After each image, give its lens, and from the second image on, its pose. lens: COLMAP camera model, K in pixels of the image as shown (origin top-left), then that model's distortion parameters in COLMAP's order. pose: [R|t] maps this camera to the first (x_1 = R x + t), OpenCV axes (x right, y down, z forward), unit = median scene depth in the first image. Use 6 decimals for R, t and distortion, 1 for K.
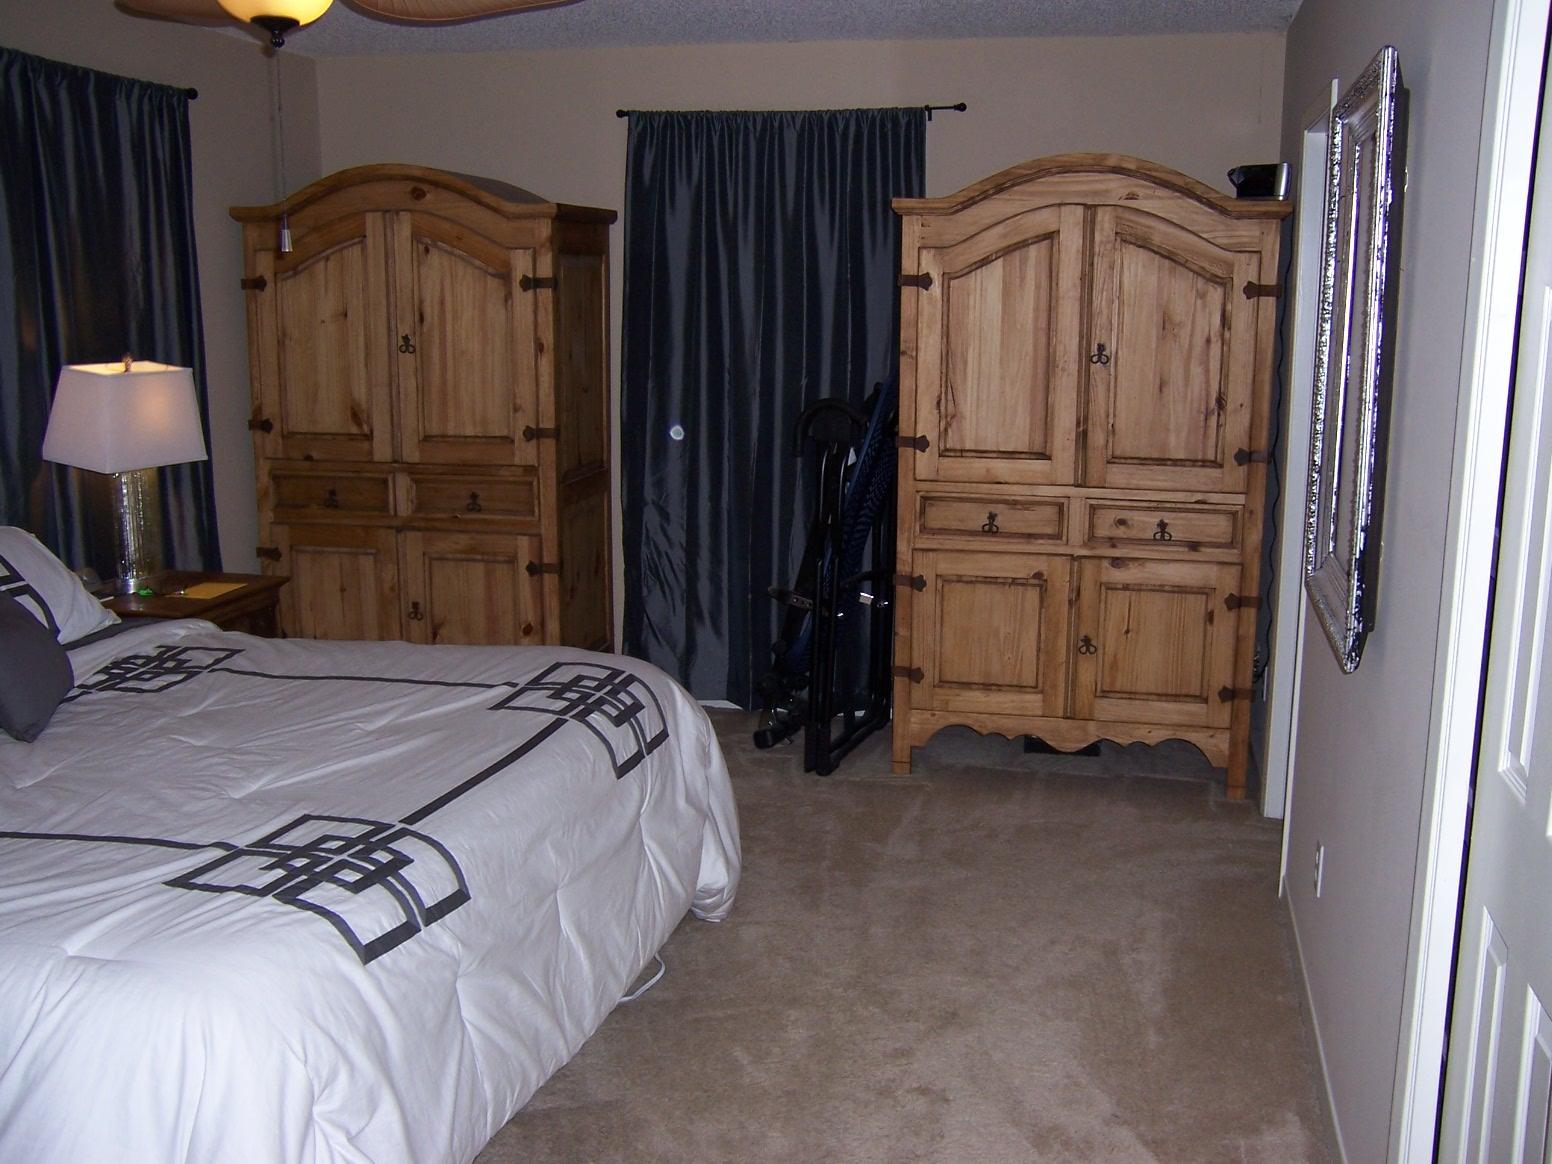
lens RADIAL K [[1540.2, 0, 778.5], [0, 1540.2, 583.0], [0, 0, 1]] dist [-0.092649, 0.000000]
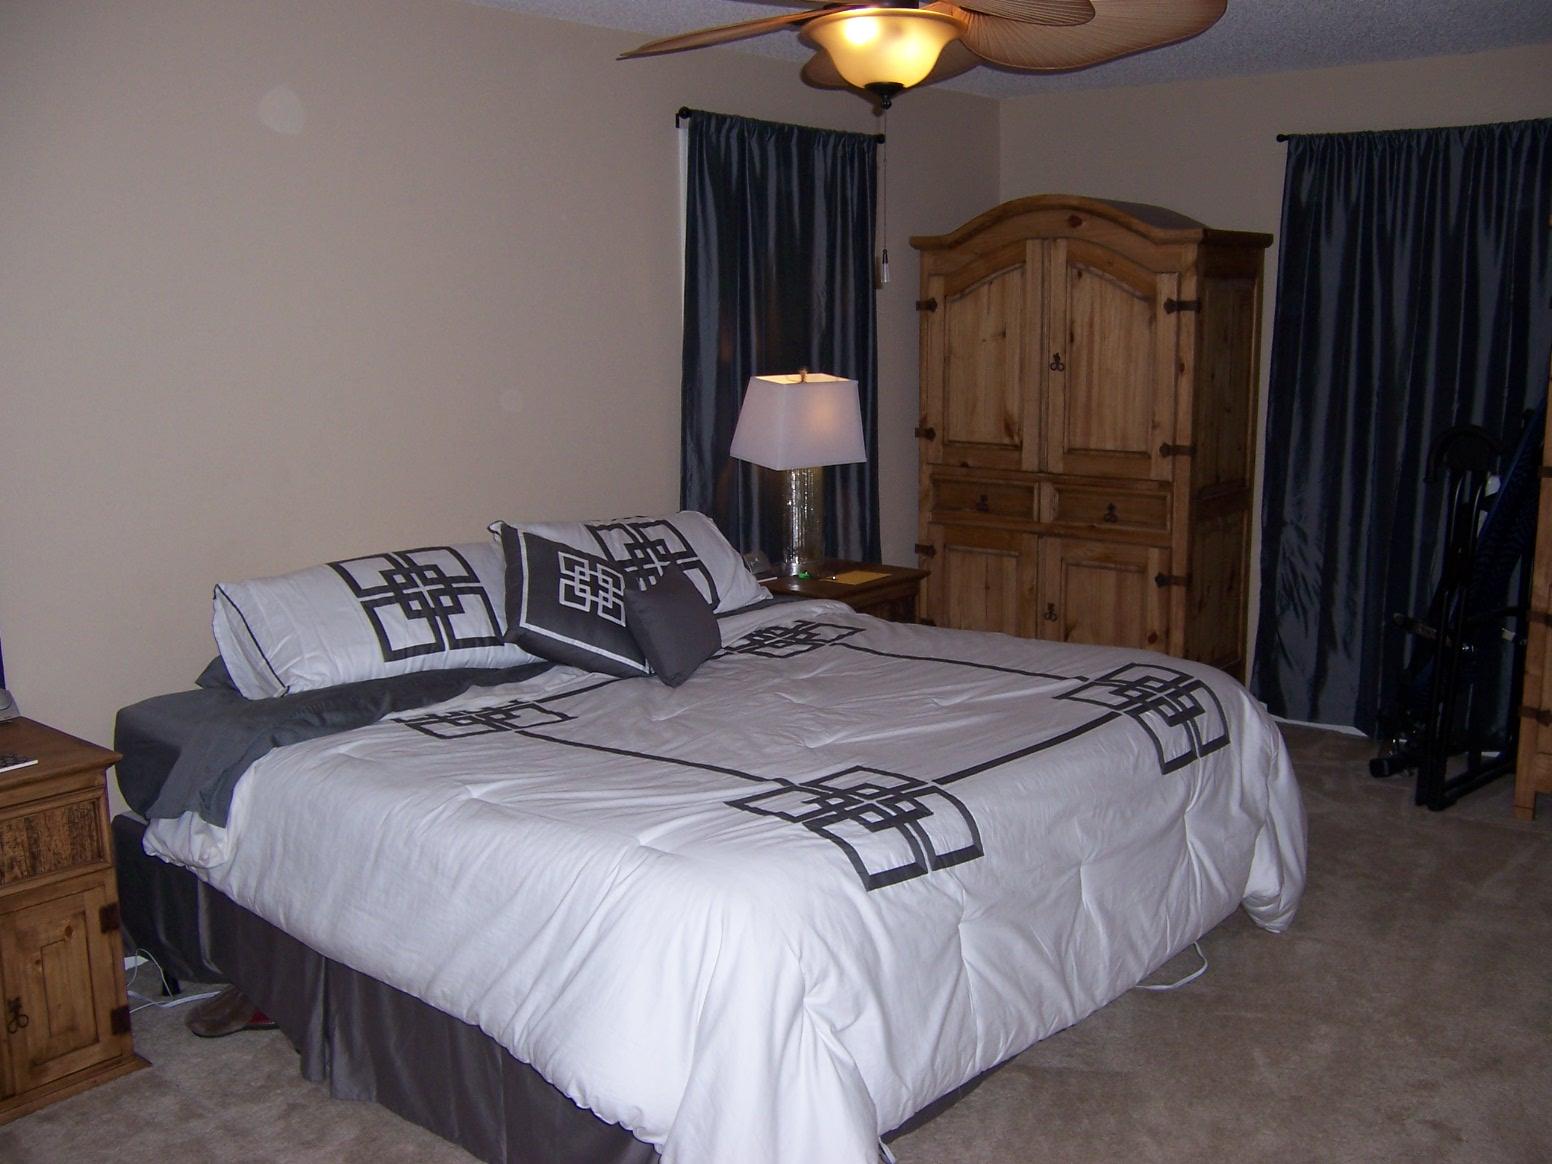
lens RADIAL K [[1540.2, 0, 774.4], [0, 1540.2, 584.0], [0, 0, 1]] dist [-0.092649, 0.000000]
pose [[0.887287, 0.067353, -0.456273, 0.094297], [-0.071639, 0.997399, 0.007919, 0.004948], [0.455620, 0.025660, 0.889805, -0.047653]]
